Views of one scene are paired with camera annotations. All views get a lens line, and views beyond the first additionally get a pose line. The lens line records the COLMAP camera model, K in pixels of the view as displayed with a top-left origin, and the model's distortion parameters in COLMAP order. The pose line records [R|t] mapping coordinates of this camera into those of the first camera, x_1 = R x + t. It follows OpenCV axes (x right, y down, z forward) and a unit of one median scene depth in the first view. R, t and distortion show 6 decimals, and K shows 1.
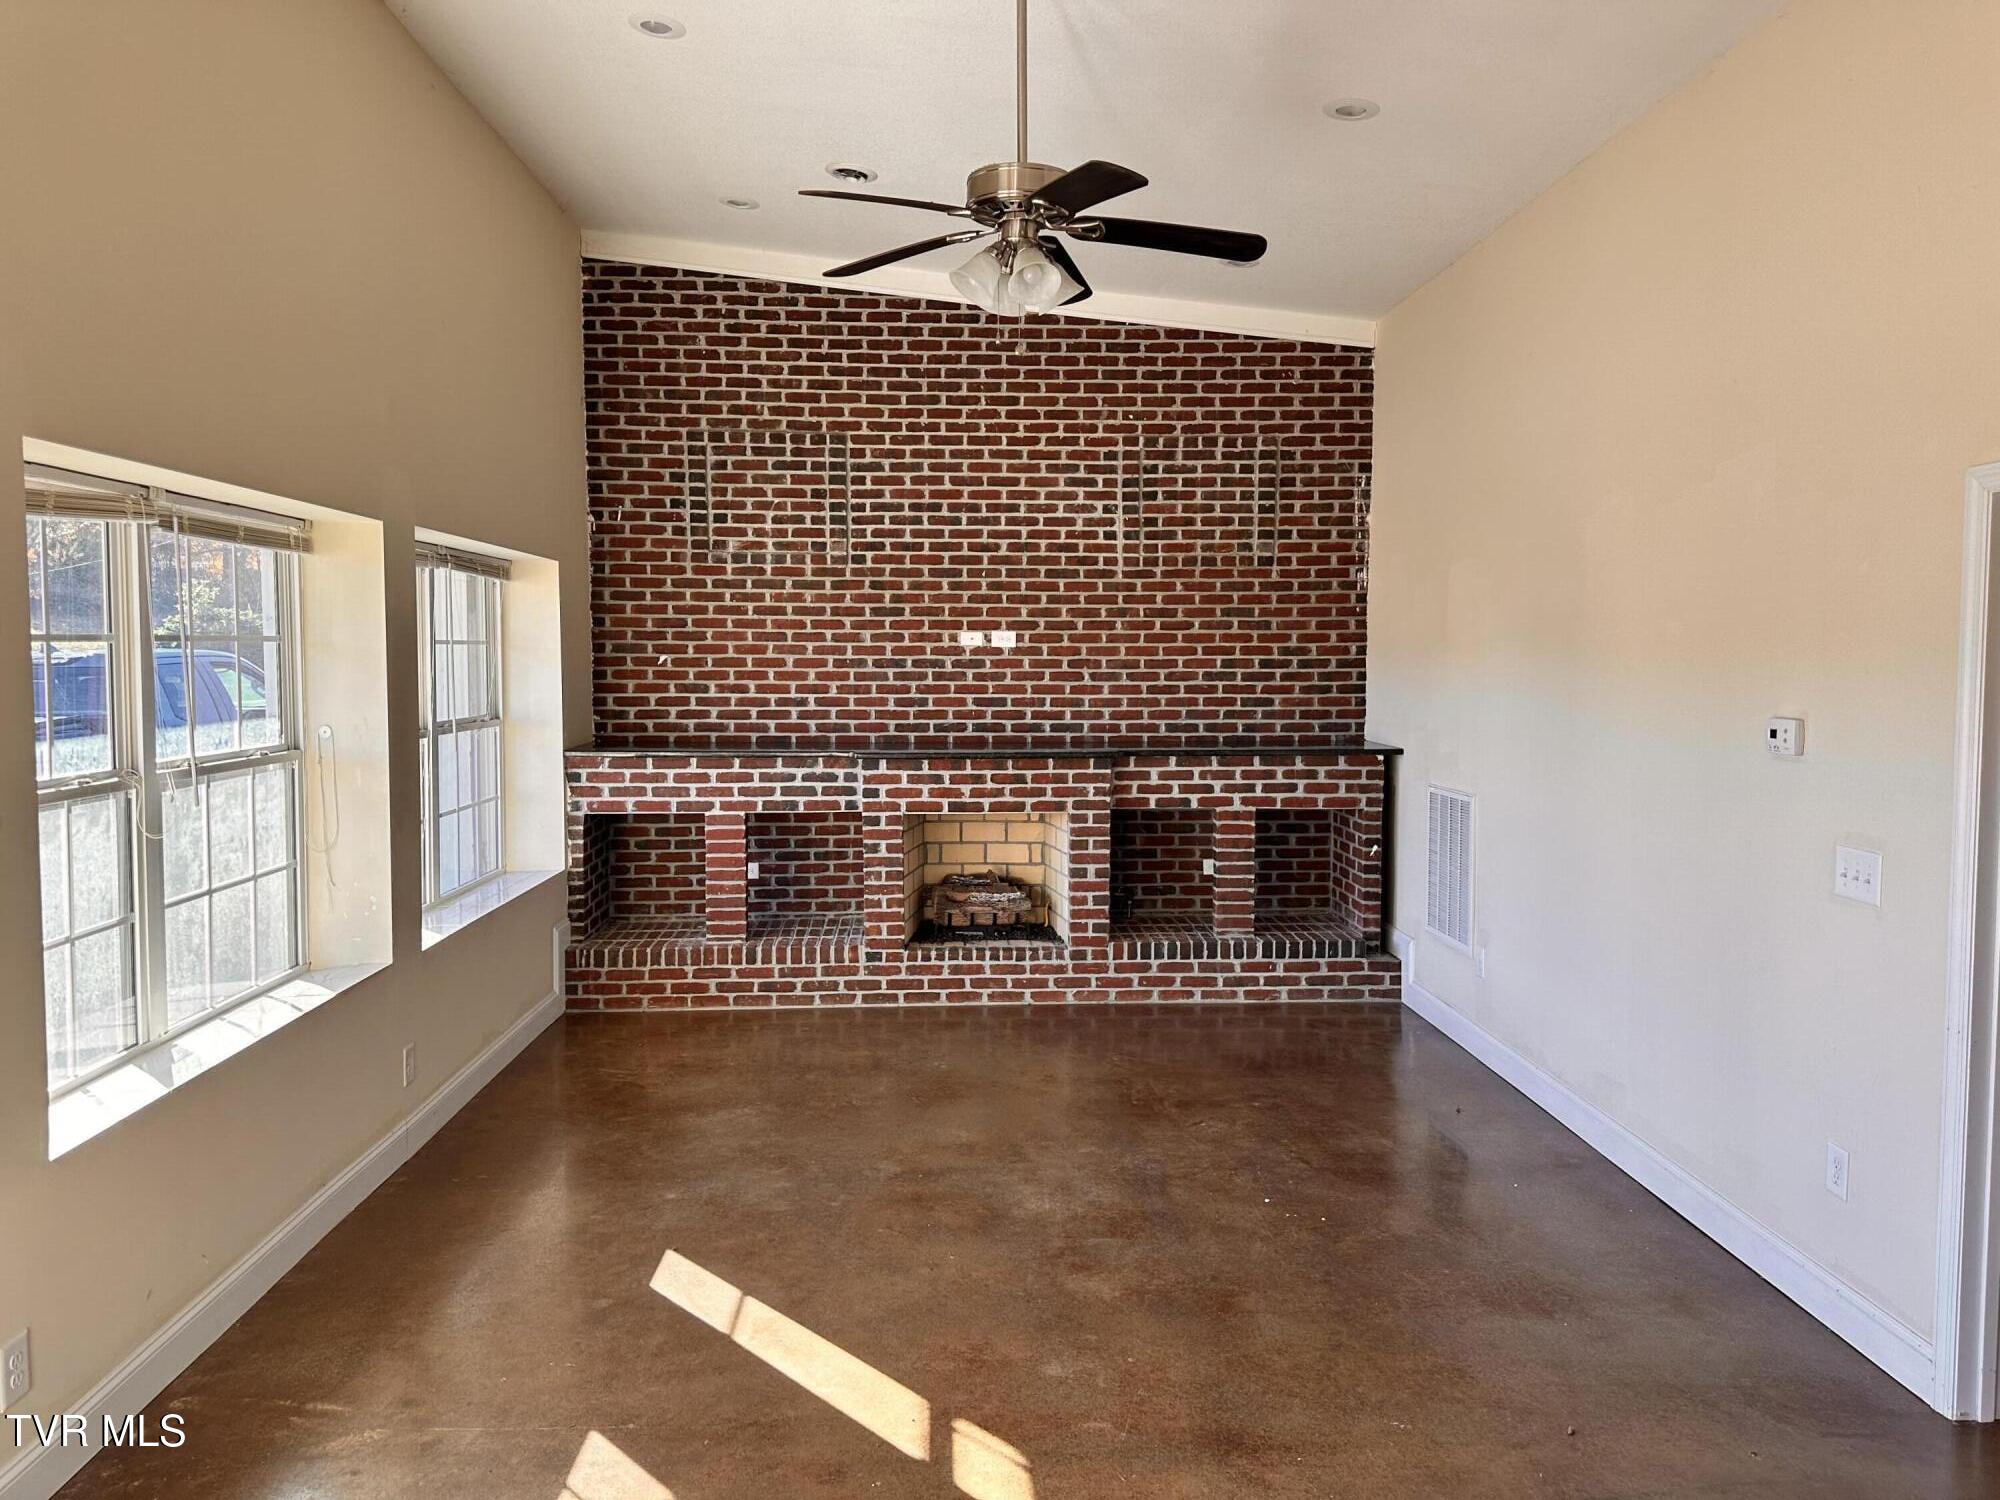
lens RADIAL K [[1434.6, 0, 1000.0], [0, 1434.6, 750.0], [0, 0, 1]] dist [0.001314, -0.002289]
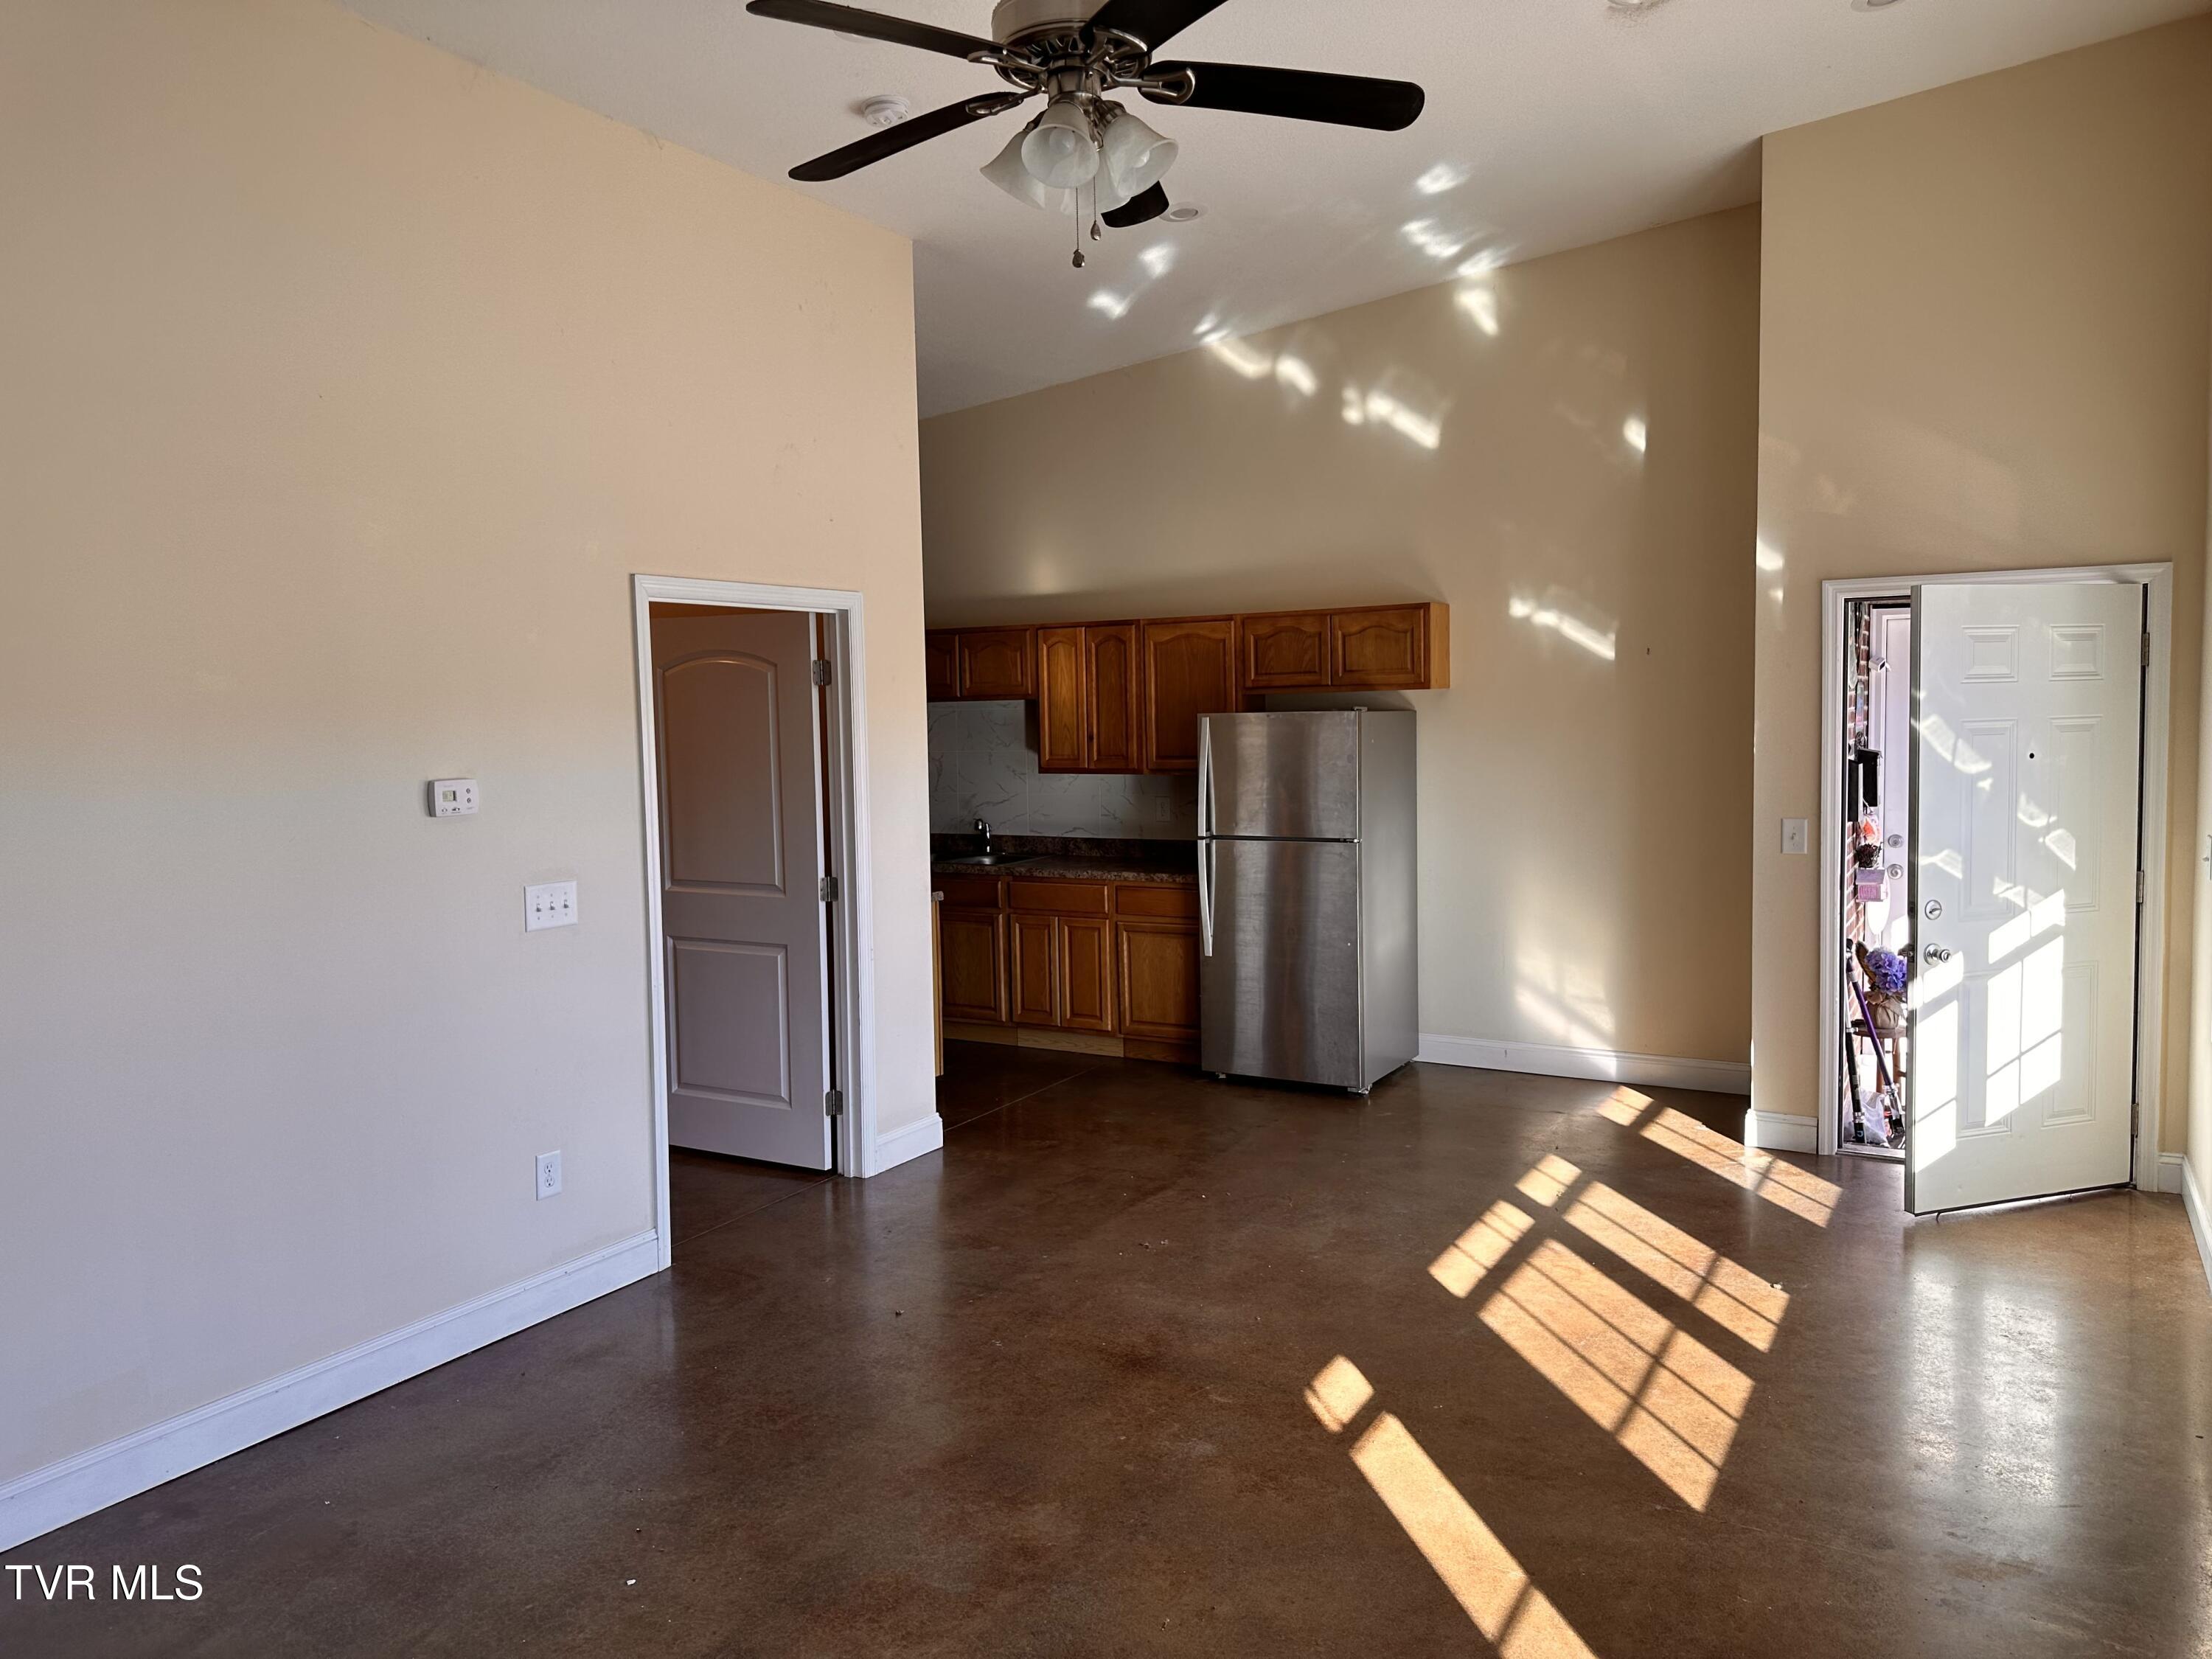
lens RADIAL K [[1586.7, 0, 1106.0], [0, 1586.7, 829.5], [0, 0, 1]] dist [0.001314, -0.002289]
pose [[-0.848487, -0.025530, 0.528600, -0.435802], [0.055055, 0.989158, 0.136146, -0.118164], [-0.526345, 0.144620, -0.837882, 1.783019]]
